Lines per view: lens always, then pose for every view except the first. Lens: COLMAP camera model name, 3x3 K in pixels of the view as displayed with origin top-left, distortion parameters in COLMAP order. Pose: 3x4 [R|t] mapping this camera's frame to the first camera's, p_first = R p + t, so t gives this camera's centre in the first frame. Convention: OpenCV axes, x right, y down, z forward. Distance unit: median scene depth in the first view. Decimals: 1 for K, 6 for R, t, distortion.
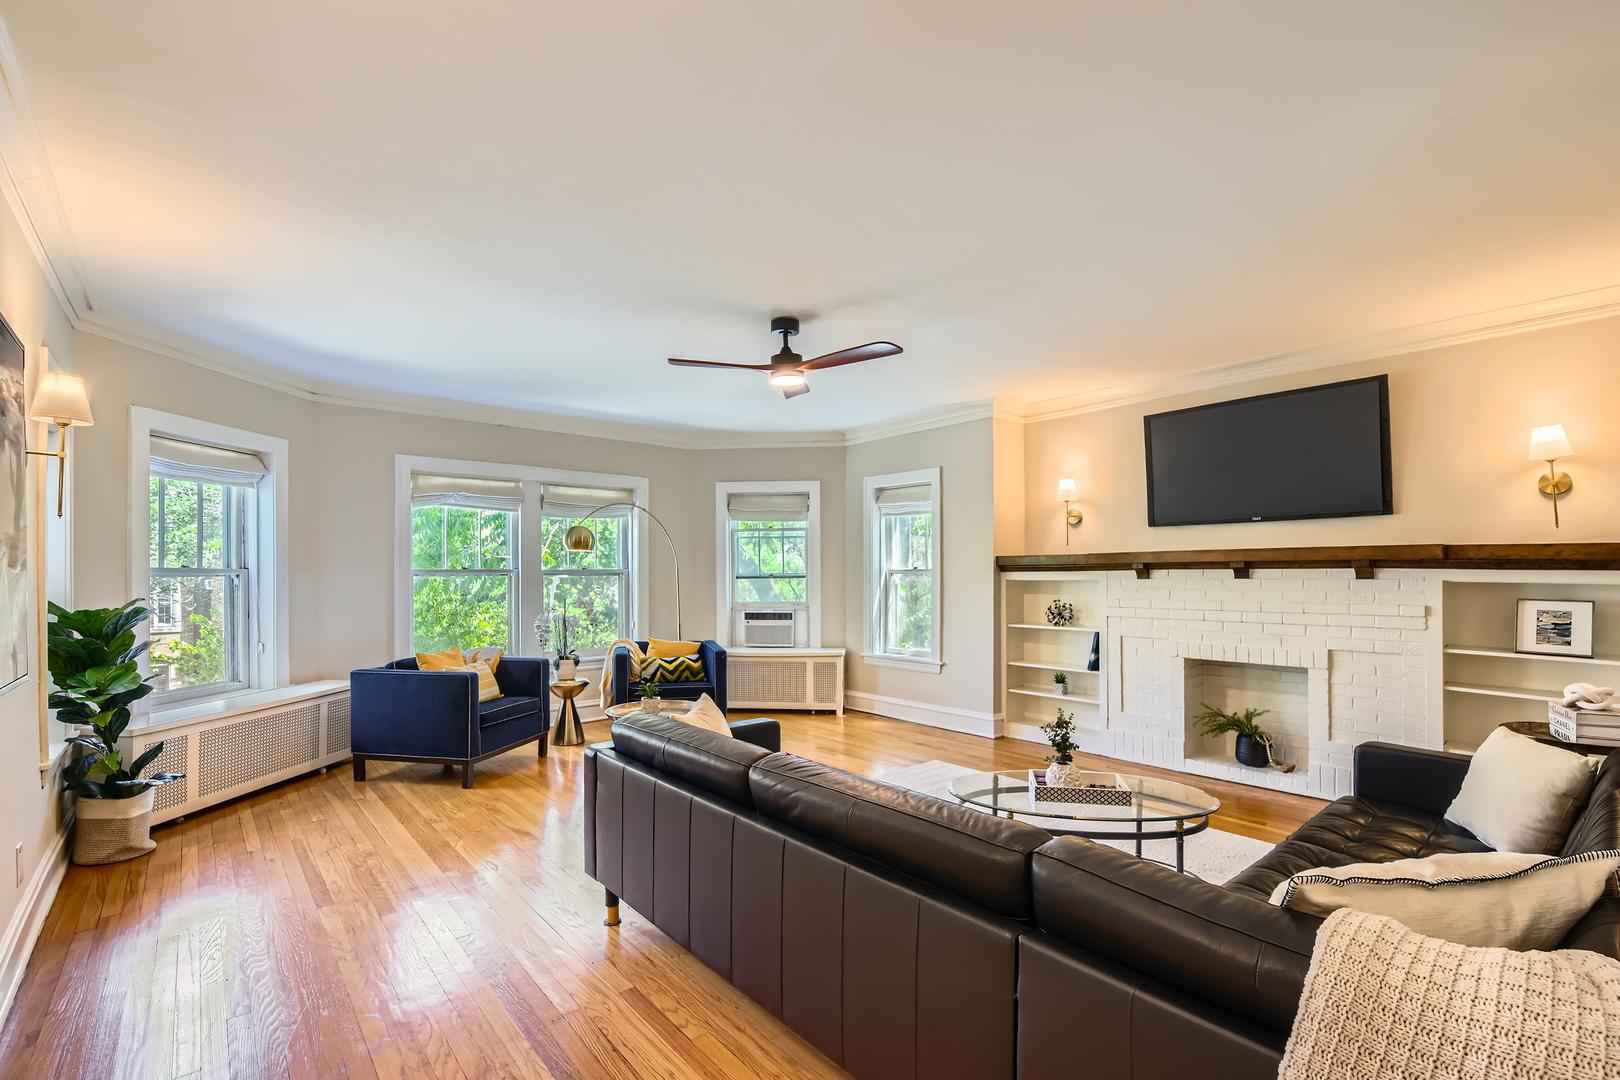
lens RADIAL K [[706.8, 0, 812.4], [0, 706.8, 560.5], [0, 0, 1]] dist [-0.000463, 0.000203]
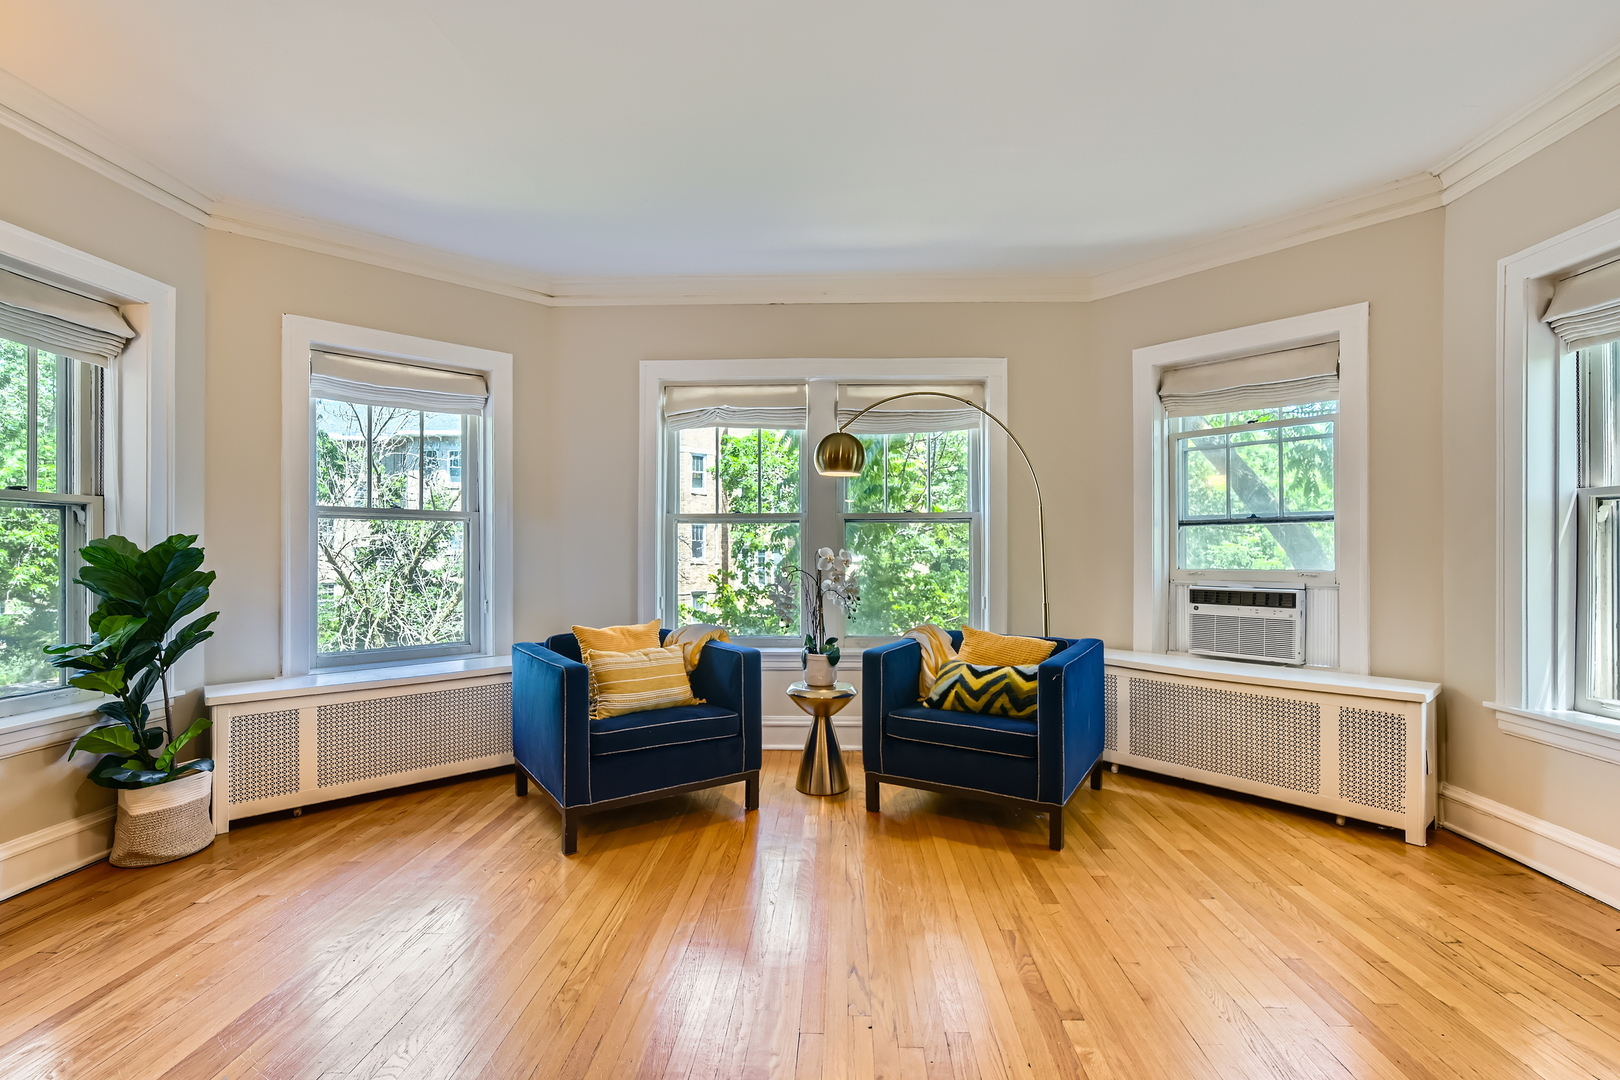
lens RADIAL K [[743.7, 0, 812.0], [0, 743.7, 544.4], [0, 0, 1]] dist [0.000205, 0.000472]
pose [[0.746756, -0.004777, -0.665081, 0.066744], [0.012244, 0.999903, 0.006565, 0.037157], [0.664985, -0.013045, 0.746743, 0.448973]]
